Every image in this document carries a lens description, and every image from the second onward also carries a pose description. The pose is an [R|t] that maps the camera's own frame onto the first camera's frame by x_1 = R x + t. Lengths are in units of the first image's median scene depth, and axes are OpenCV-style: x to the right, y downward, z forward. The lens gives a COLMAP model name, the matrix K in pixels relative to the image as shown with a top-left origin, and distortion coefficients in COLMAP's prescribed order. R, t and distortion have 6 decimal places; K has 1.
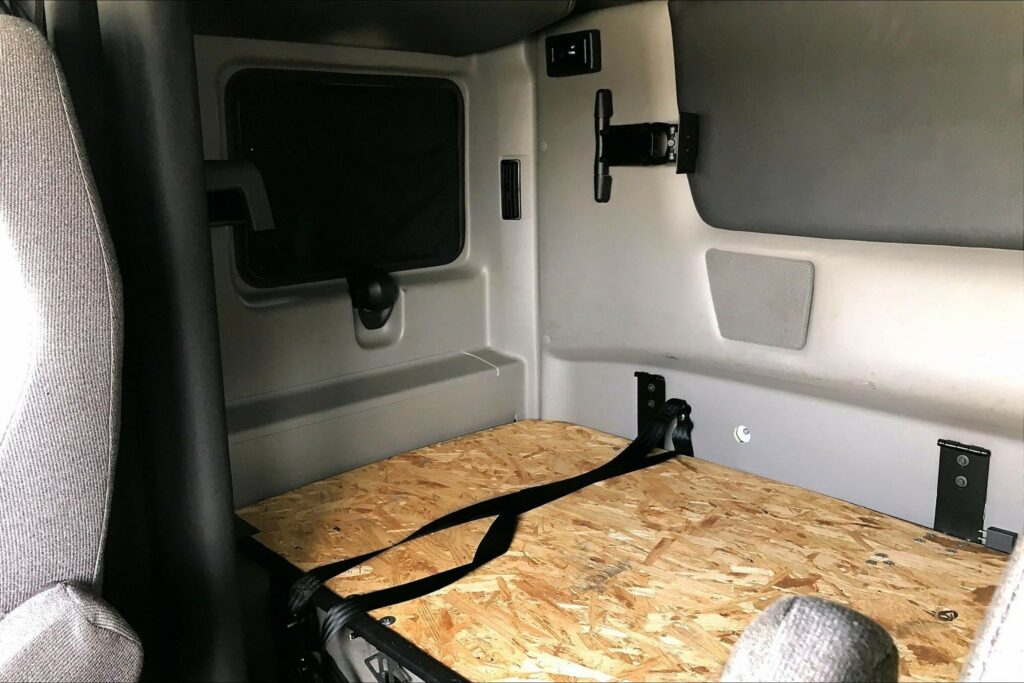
lens RADIAL K [[825.4, 0, 511.1], [0, 825.4, 335.1], [0, 0, 1]] dist [0.024855, -0.036320]
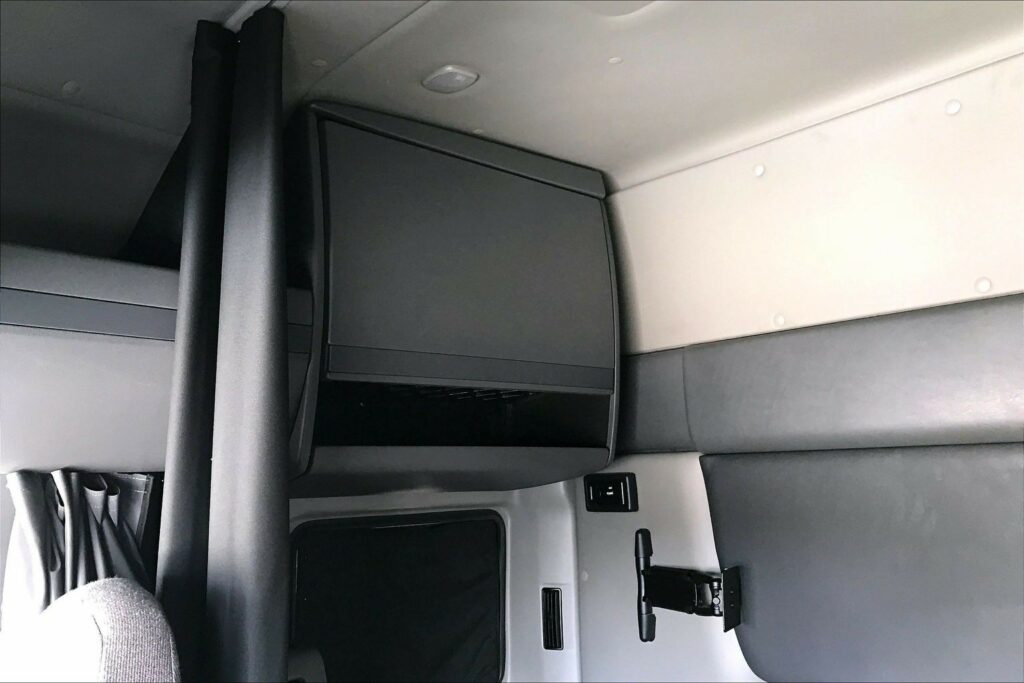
lens RADIAL K [[825.4, 0, 512.8], [0, 825.4, 340.6], [0, 0, 1]] dist [0.024855, -0.036320]
pose [[0.999855, -0.007347, -0.015356, -0.034213], [0.000936, 0.924418, -0.381380, -0.117923], [0.016997, 0.381310, 0.924291, -0.063435]]
